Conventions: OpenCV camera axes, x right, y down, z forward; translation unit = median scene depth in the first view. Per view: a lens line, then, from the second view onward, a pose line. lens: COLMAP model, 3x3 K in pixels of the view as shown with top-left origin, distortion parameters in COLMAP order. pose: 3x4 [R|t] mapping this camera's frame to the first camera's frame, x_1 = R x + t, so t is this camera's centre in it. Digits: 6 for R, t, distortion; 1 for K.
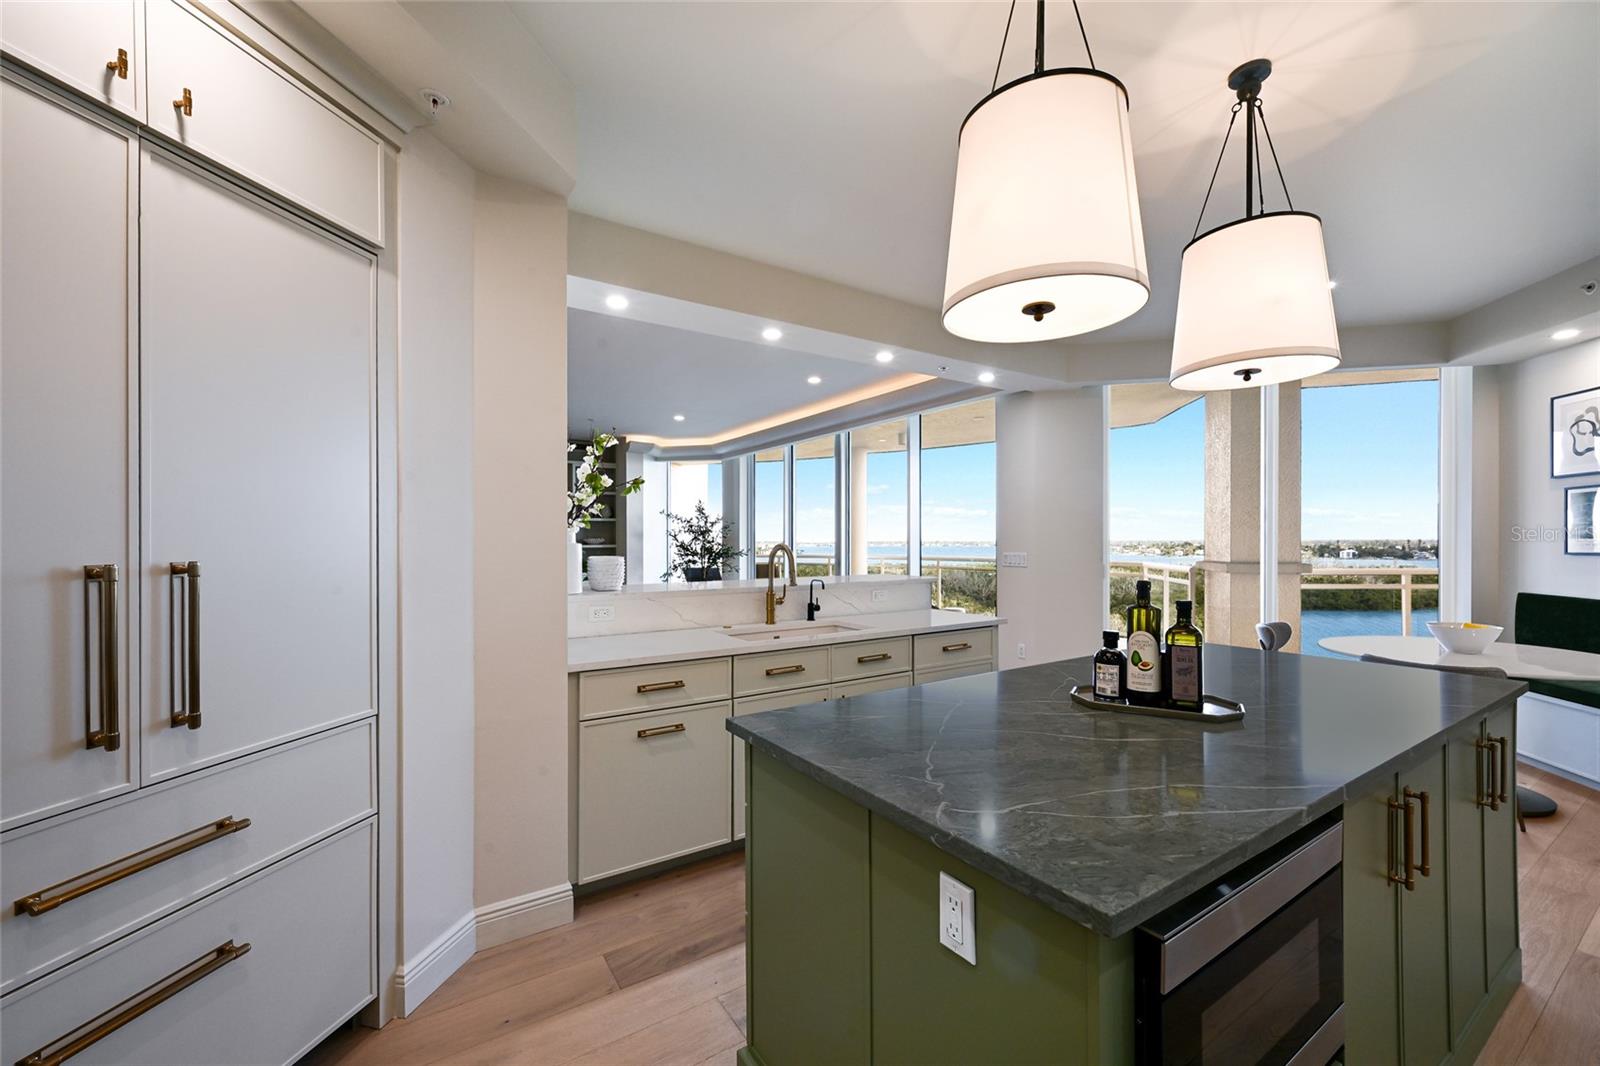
lens RADIAL K [[637.4, 0, 800.0], [0, 637.4, 533.0], [0, 0, 1]] dist [-0.000866, -0.000058]
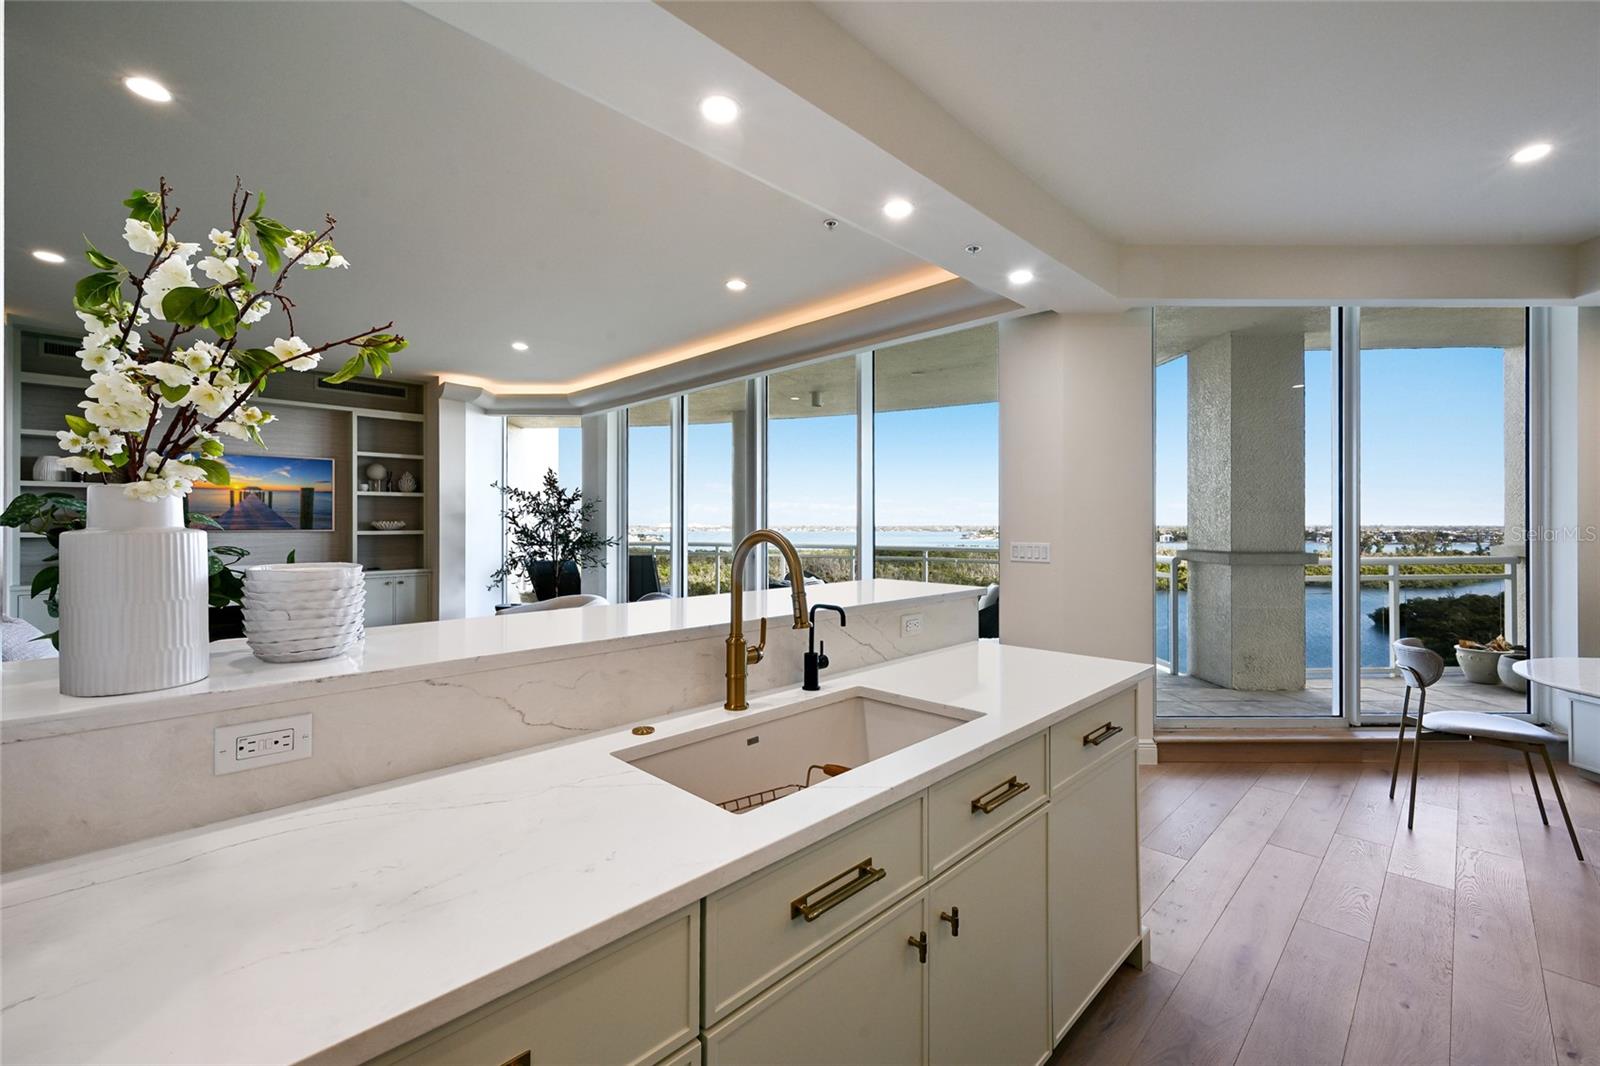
lens RADIAL K [[668.2, 0, 811.3], [0, 668.2, 522.8], [0, 0, 1]] dist [0.001215, -0.008143]
pose [[0.975083, 0.002613, 0.221825, -0.038863], [-0.004341, 0.999964, 0.007301, 0.003026], [-0.221798, -0.008082, 0.975059, 0.206559]]
